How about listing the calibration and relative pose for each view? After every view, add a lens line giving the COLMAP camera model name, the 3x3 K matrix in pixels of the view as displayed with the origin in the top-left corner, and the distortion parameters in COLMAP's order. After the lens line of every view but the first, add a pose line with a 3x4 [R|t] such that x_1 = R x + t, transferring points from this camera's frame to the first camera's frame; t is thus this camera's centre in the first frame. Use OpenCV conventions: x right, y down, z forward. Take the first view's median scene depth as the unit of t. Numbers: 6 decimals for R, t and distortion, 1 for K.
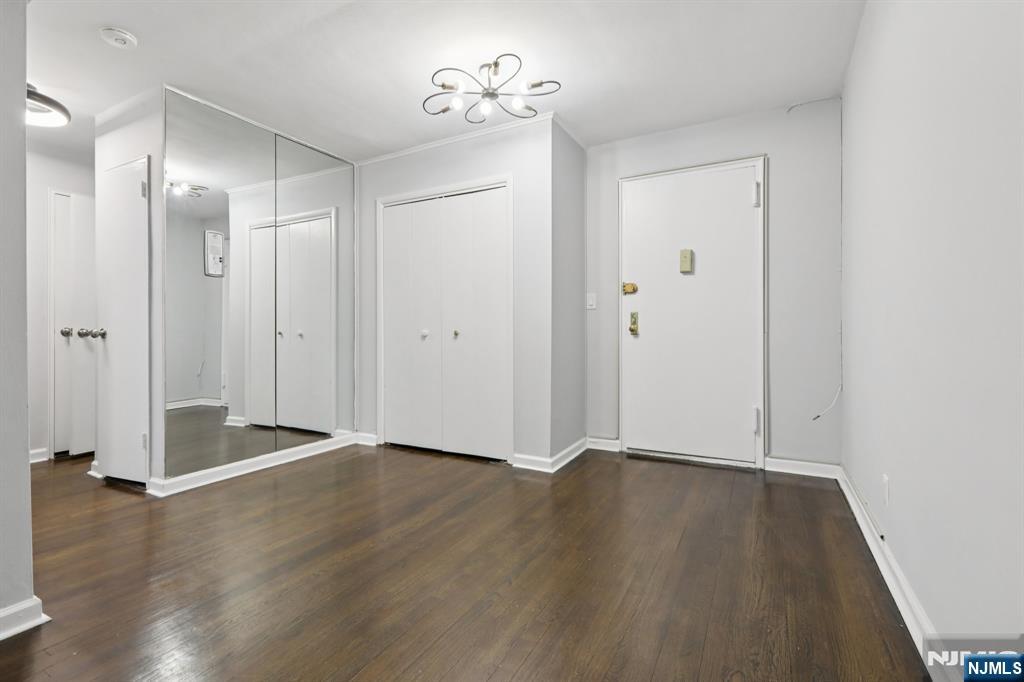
lens RADIAL K [[478.0, 0, 512.3], [0, 478.0, 330.6], [0, 0, 1]] dist [-0.000721, 0.000021]
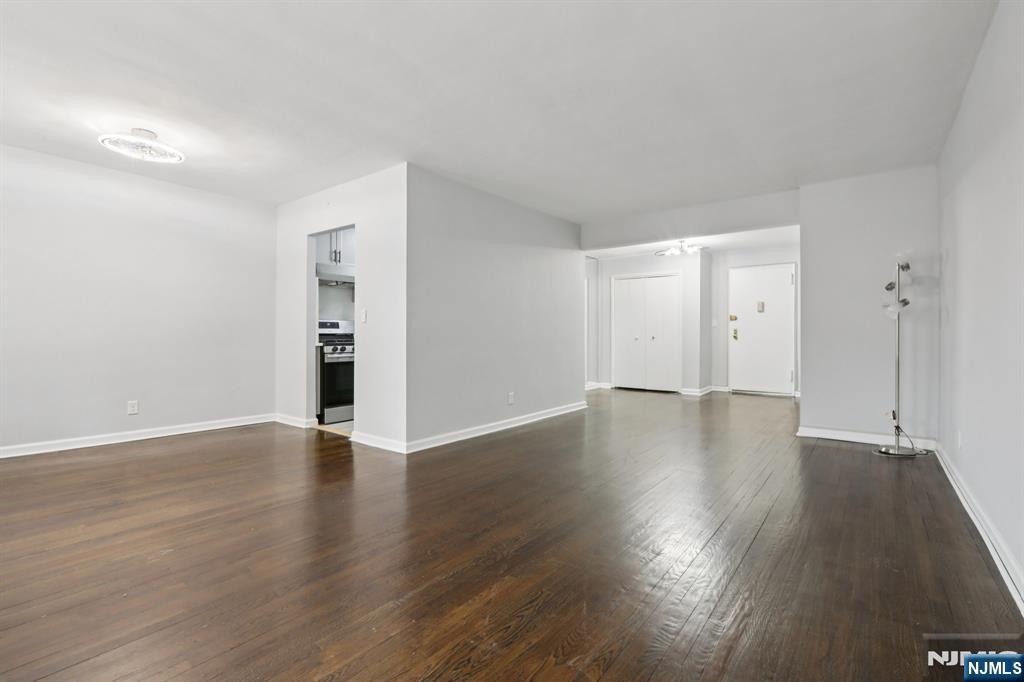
lens RADIAL K [[461.8, 0, 523.3], [0, 461.8, 337.0], [0, 0, 1]] dist [0.000736, 0.000070]
pose [[0.989290, 0.007244, -0.145782, -0.431736], [-0.007292, 0.999973, 0.000203, 0.007423], [0.145780, 0.000862, 0.989317, -1.342577]]
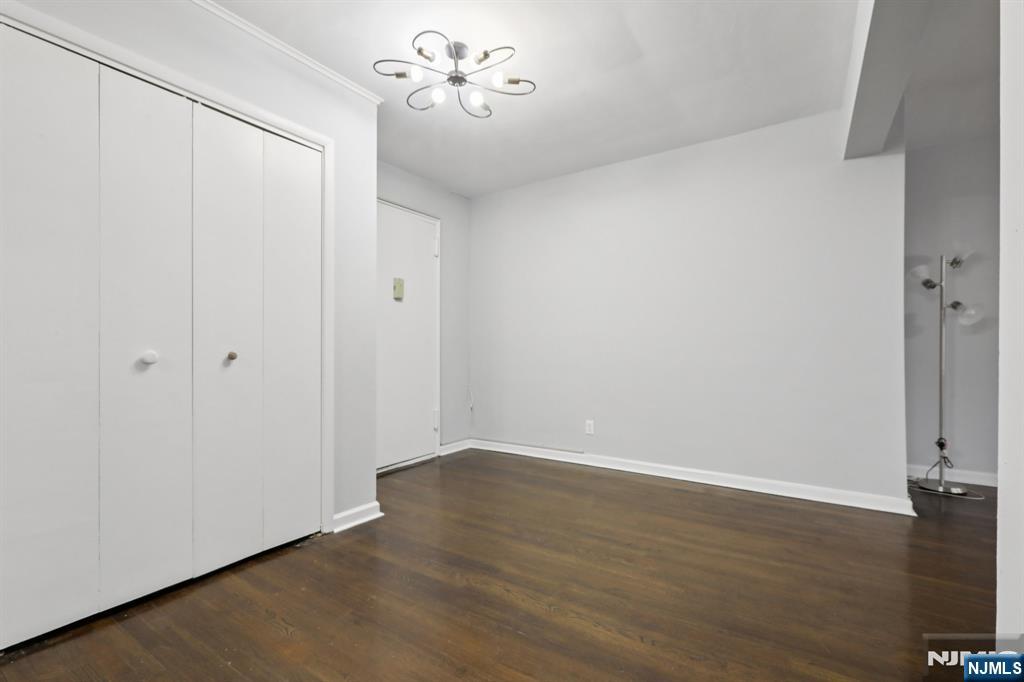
lens RADIAL K [[459.6, 0, 512.3], [0, 459.6, 352.3], [0, 0, 1]] dist [-0.000840, 0.000005]
pose [[0.072650, -0.001975, 0.997356, -0.676360], [0.004320, 0.999989, 0.001666, 0.001794], [-0.997348, 0.004187, 0.072657, 0.654054]]
